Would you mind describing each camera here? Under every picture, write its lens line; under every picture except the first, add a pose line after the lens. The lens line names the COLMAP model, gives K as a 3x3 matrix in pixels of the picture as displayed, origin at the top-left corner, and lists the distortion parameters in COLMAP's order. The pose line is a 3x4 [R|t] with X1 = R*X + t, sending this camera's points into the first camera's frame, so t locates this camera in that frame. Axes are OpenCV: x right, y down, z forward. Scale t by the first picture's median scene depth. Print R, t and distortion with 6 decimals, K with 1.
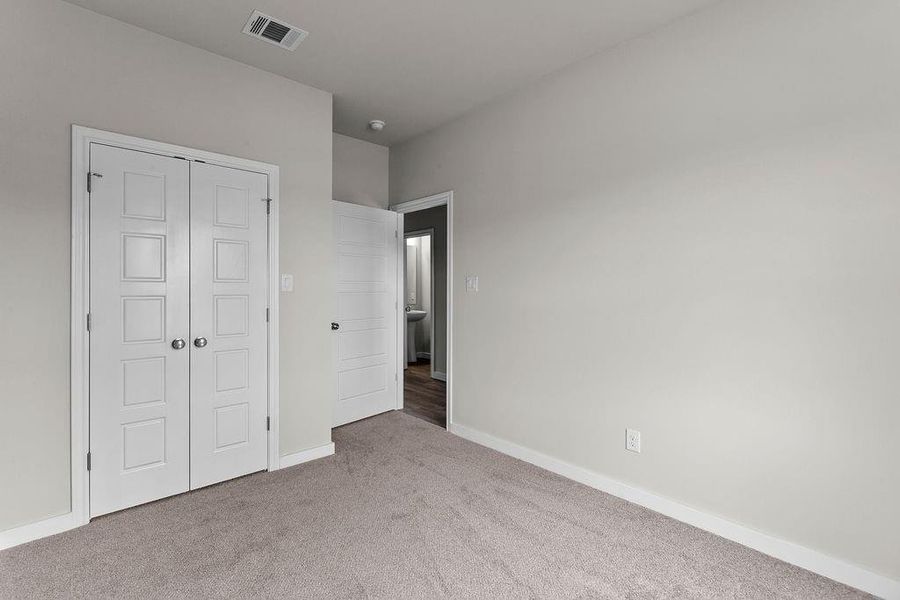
lens RADIAL K [[414.0, 0, 447.3], [0, 414.0, 291.2], [0, 0, 1]] dist [-0.000257, 0.000301]
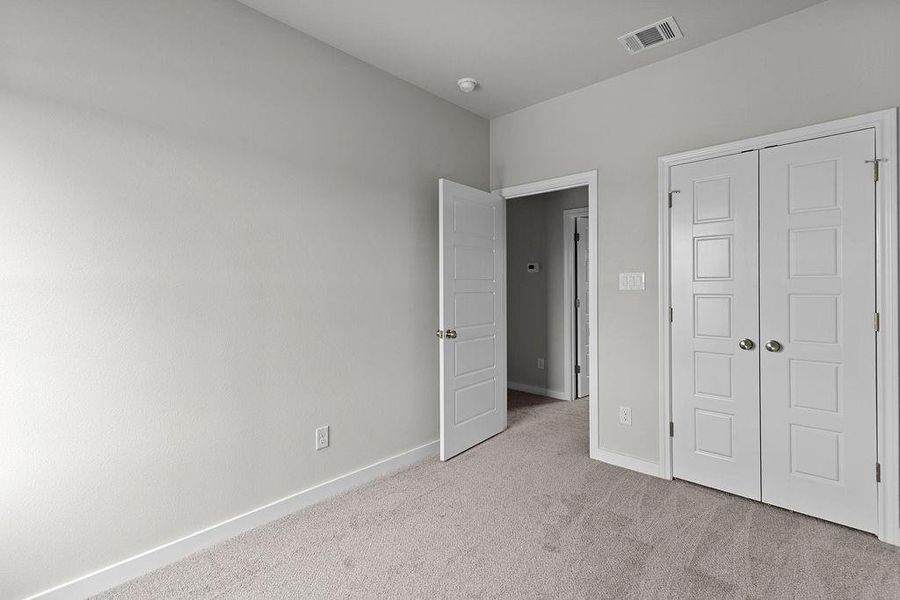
lens RADIAL K [[414.0, 0, 447.3], [0, 414.0, 291.2], [0, 0, 1]] dist [-0.000257, 0.000301]
pose [[0.085063, 0.009069, -0.996334, 0.263989], [-0.000927, 0.999959, 0.009023, -0.003627], [0.996375, 0.000156, 0.085068, 0.224925]]
